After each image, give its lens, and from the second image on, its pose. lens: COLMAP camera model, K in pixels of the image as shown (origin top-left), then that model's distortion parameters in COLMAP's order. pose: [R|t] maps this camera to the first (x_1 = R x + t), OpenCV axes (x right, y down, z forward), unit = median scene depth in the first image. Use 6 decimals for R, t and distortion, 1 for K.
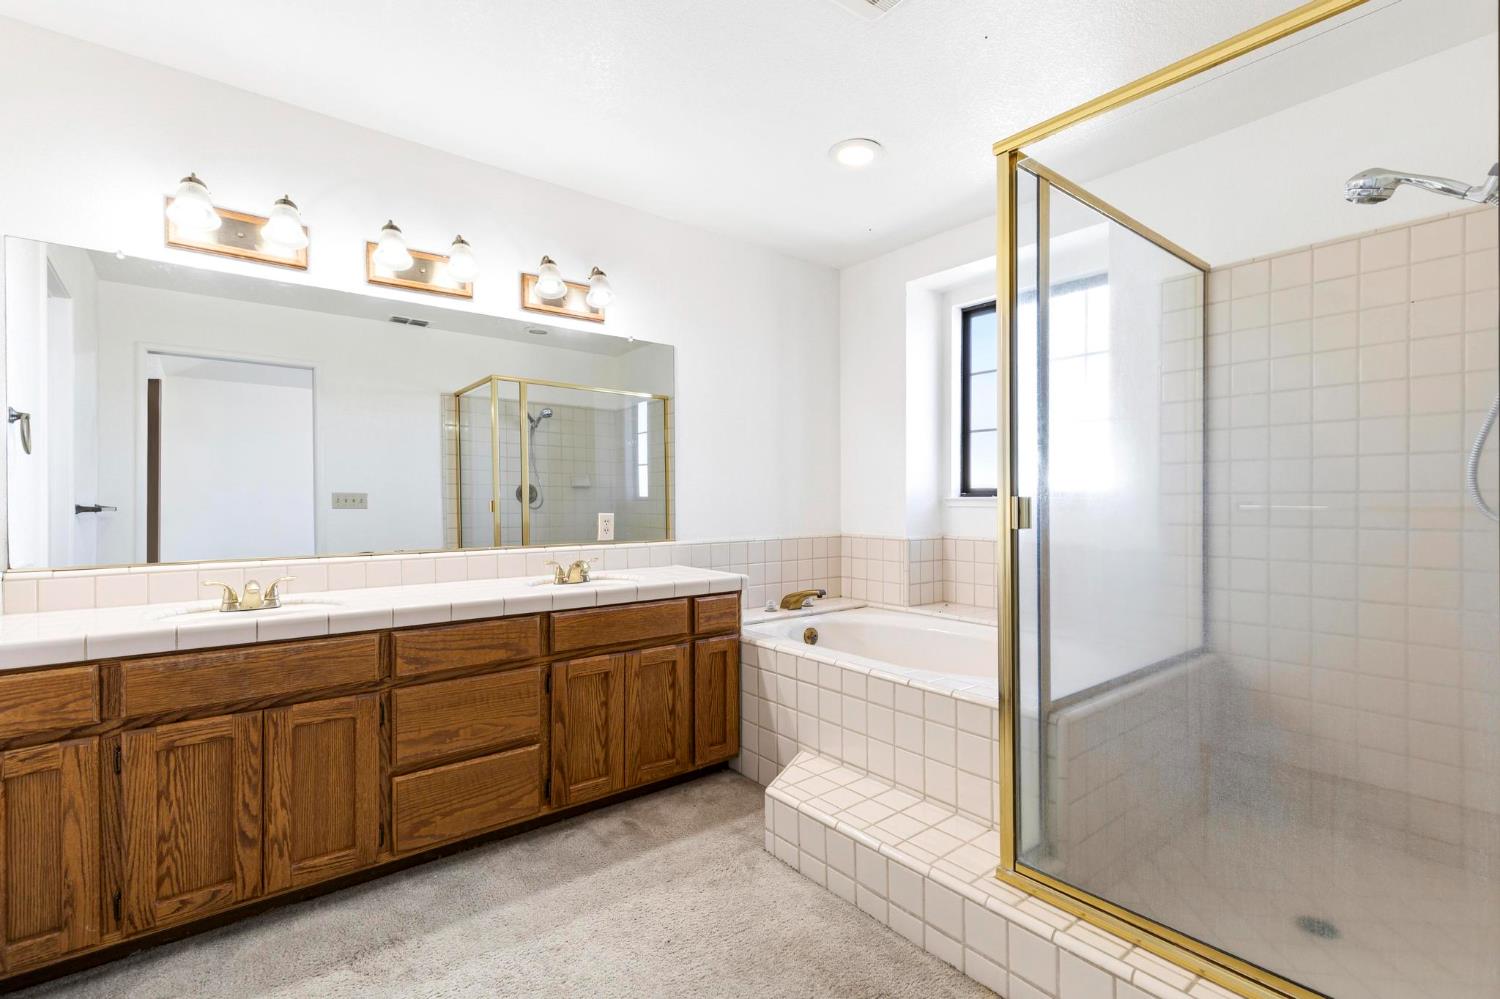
lens RADIAL K [[682.3, 0, 756.1], [0, 682.3, 503.1], [0, 0, 1]] dist [0.020320, -0.000417]
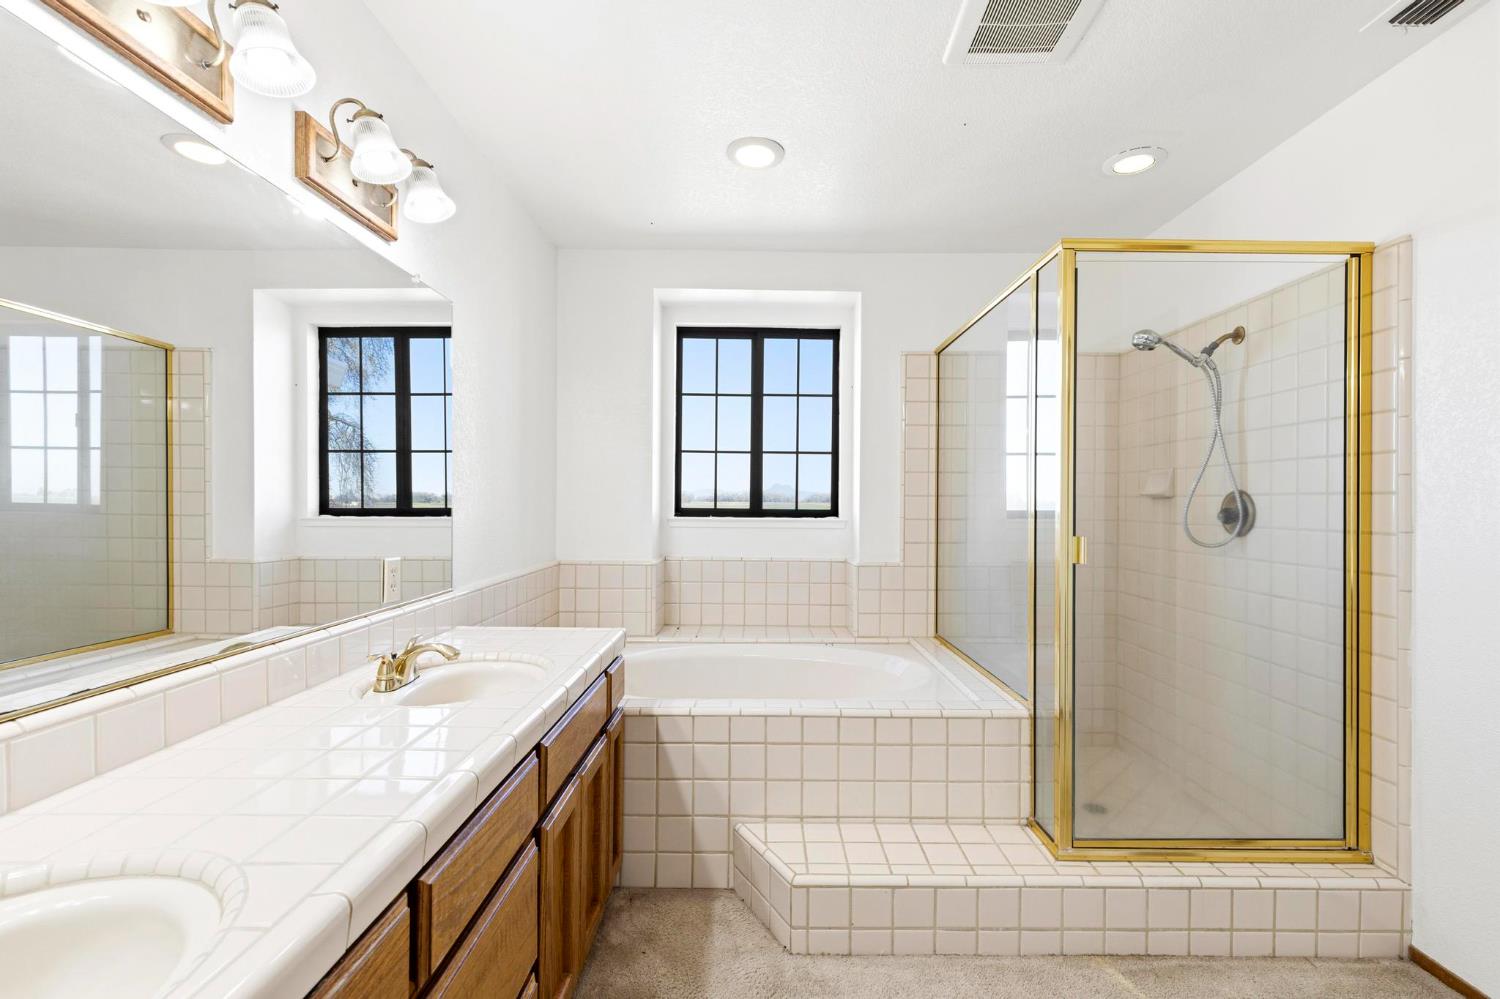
lens RADIAL K [[682.3, 0, 757.1], [0, 682.3, 502.5], [0, 0, 1]] dist [0.020320, -0.000417]
pose [[0.619184, 0.006754, 0.785217, -0.672828], [-0.006206, 0.999974, -0.003708, -0.044357], [-0.785222, -0.002577, 0.619209, 0.507435]]
